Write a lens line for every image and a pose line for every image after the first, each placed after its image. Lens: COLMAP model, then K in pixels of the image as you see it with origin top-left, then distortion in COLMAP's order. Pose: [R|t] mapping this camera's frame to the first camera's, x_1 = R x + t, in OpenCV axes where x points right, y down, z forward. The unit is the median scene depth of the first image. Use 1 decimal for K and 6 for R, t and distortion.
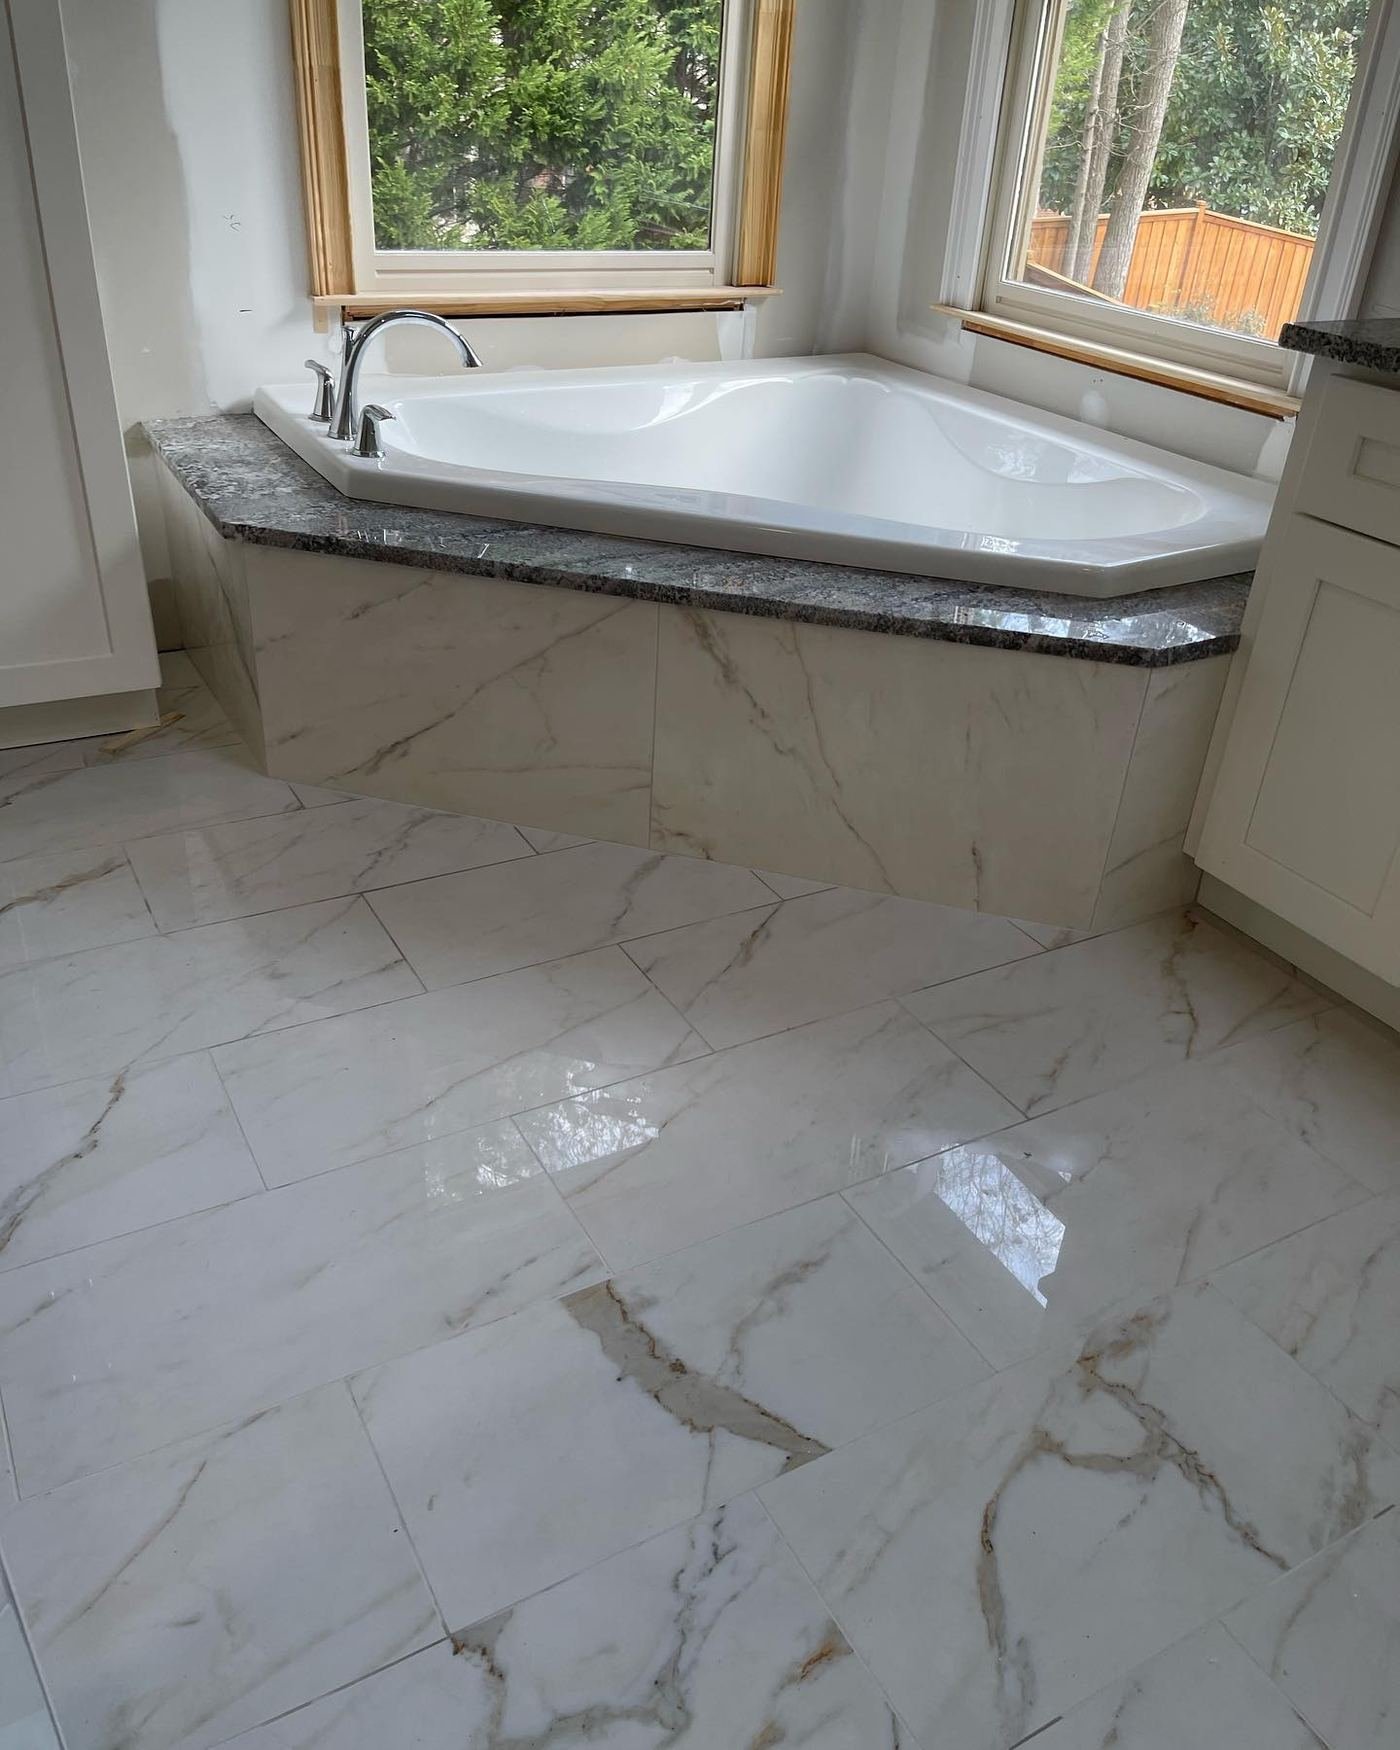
lens RADIAL K [[1380.1, 0, 700.0], [0, 1380.1, 875.0], [0, 0, 1]] dist [0.001454, -0.000307]
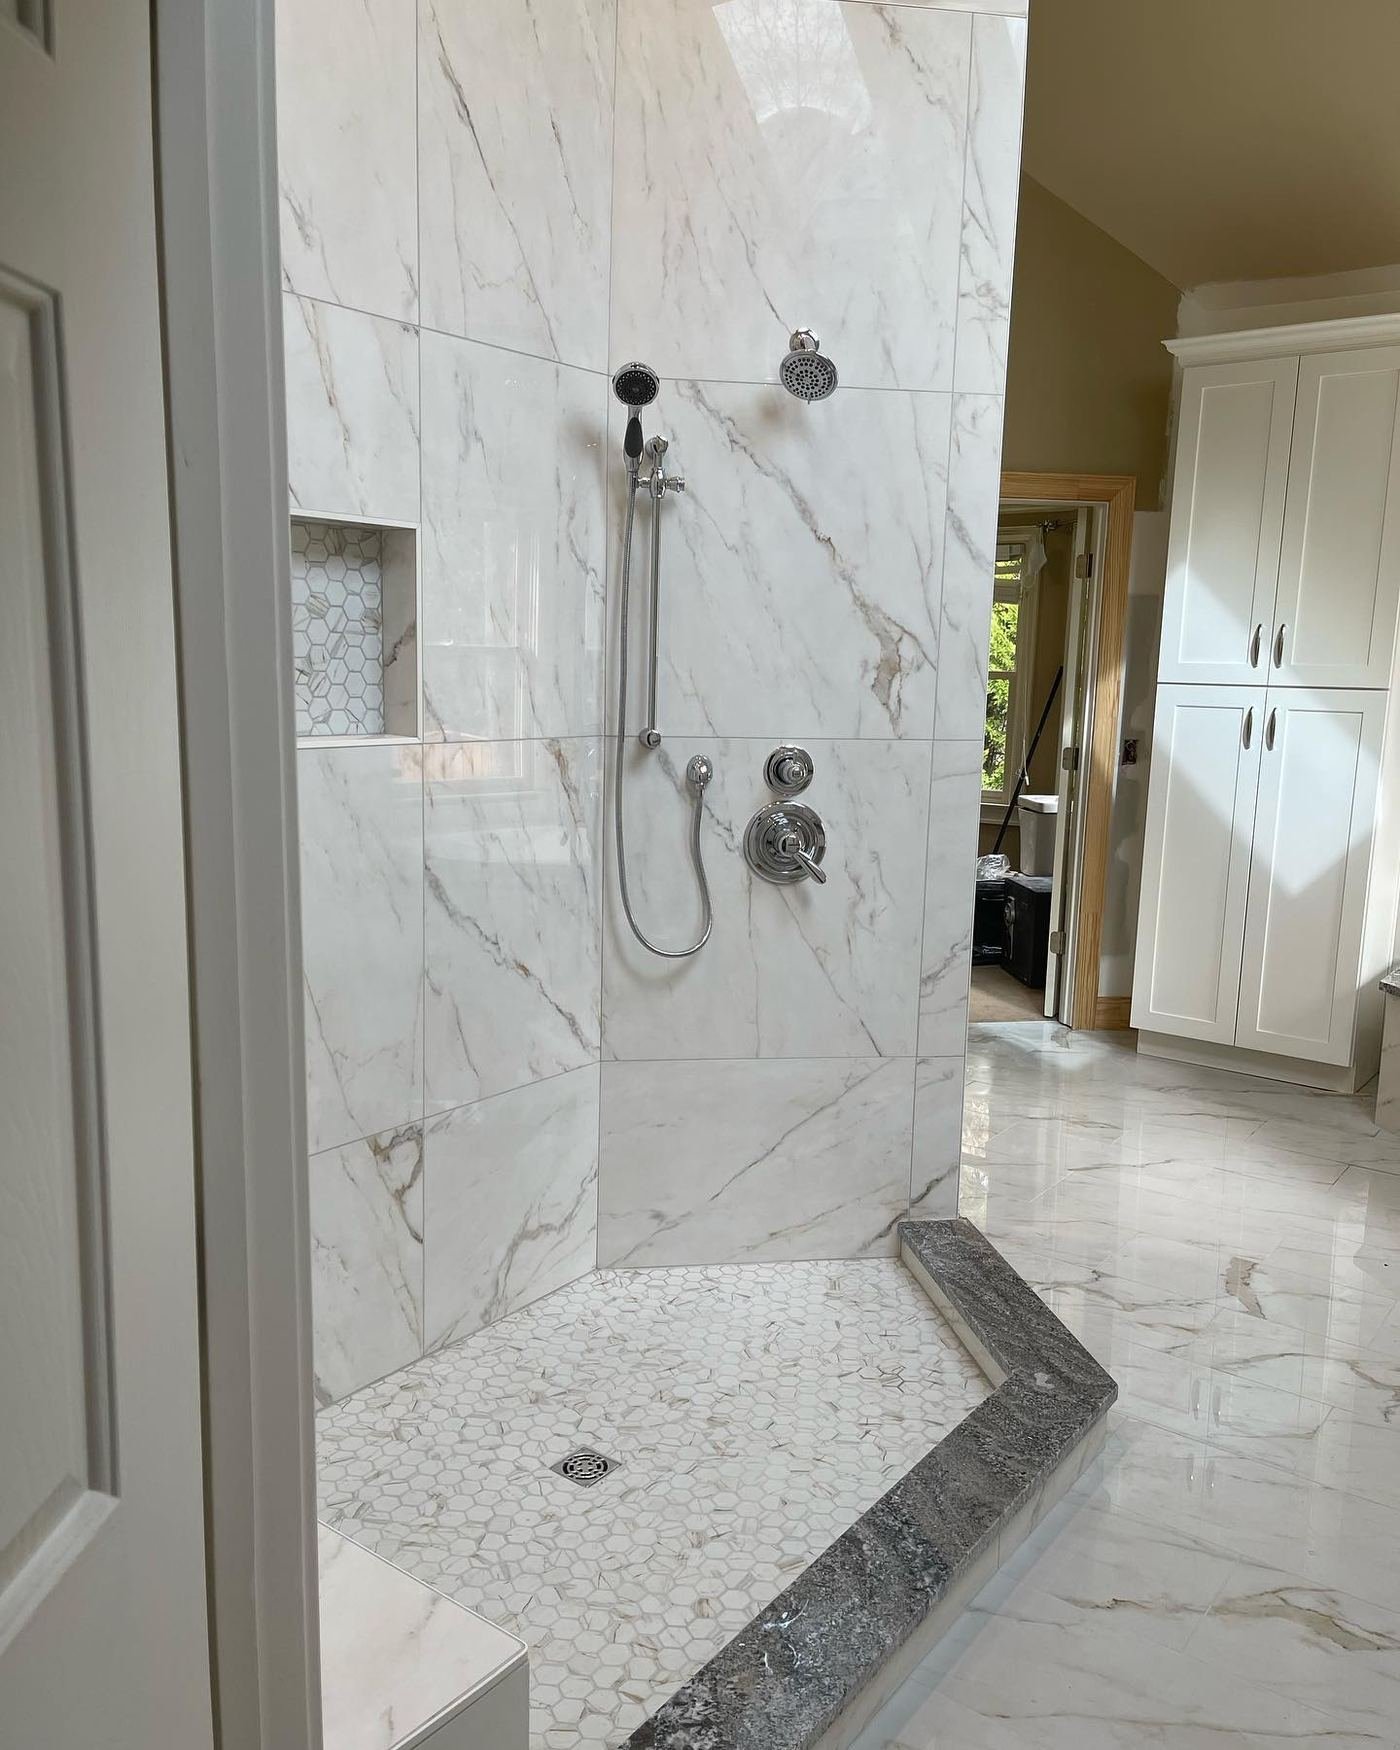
lens RADIAL K [[1380.1, 0, 700.0], [0, 1380.1, 875.0], [0, 0, 1]] dist [0.001454, -0.000307]
pose [[0.397585, 0.104053, -0.911646, 1.531226], [-0.470066, 0.876366, -0.104978, 0.400807], [0.788013, 0.470272, 0.397342, -0.877163]]
